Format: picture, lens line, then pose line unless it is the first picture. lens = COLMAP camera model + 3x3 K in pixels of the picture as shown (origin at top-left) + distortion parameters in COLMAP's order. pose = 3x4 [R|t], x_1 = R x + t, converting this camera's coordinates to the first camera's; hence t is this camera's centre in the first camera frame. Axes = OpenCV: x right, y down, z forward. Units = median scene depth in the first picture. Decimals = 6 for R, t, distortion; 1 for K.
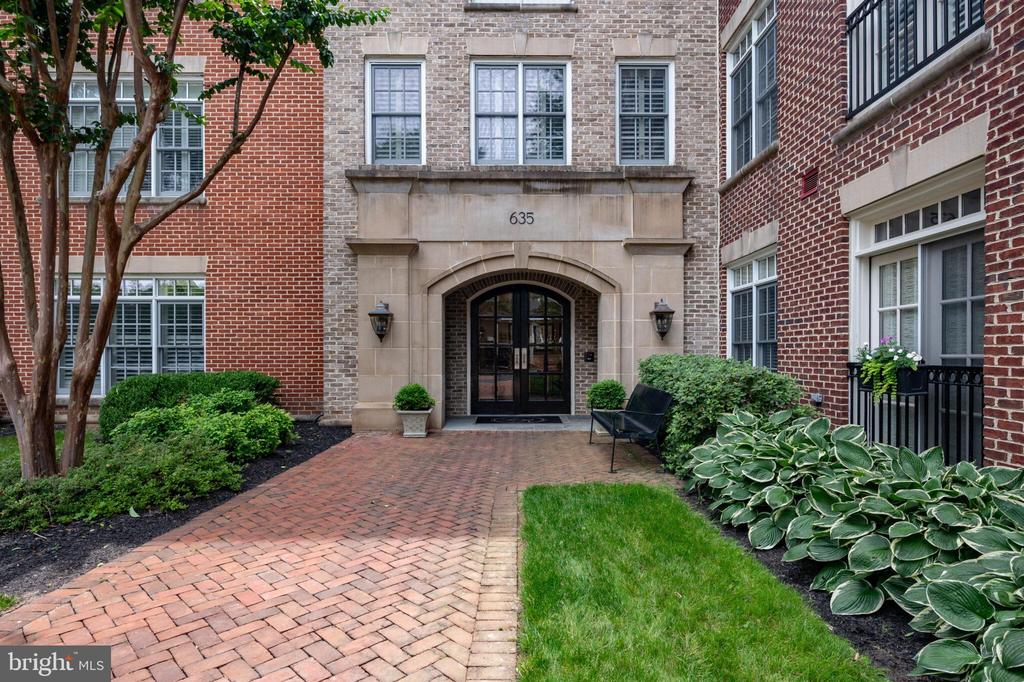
lens RADIAL K [[592.1, 0, 487.5], [0, 592.1, 362.0], [0, 0, 1]] dist [-0.004526, 0.000904]
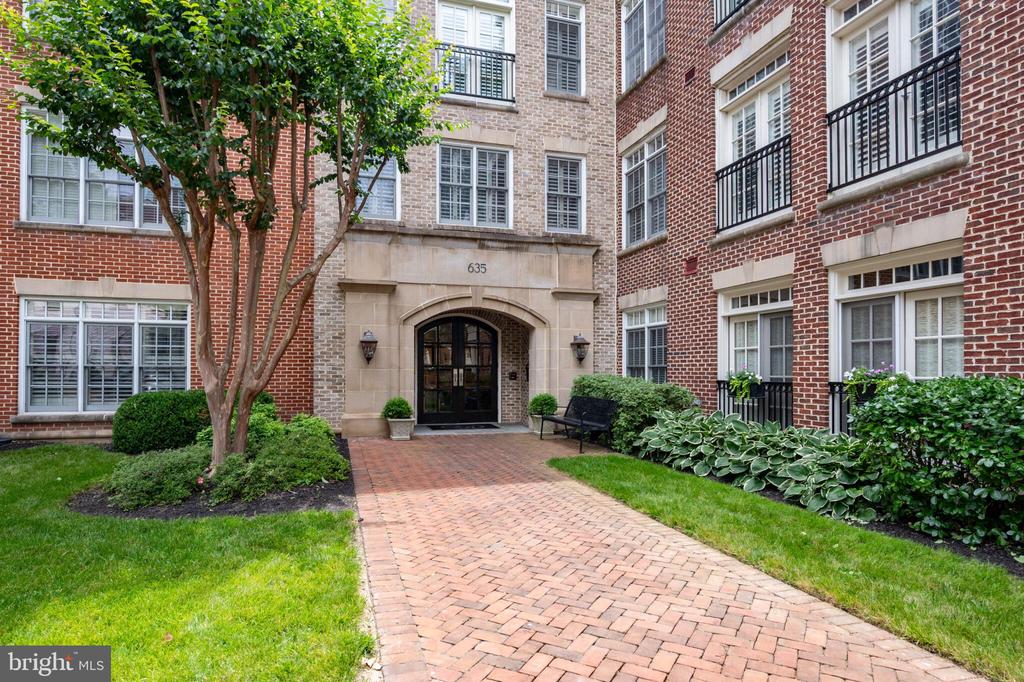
lens RADIAL K [[592.1, 0, 495.4], [0, 592.1, 373.3], [0, 0, 1]] dist [-0.004526, 0.000904]
pose [[0.962211, 0.002497, 0.272295, -0.273060], [0.000800, 0.999928, -0.011996, 0.000312], [-0.272305, 0.011761, 0.962139, -0.262741]]
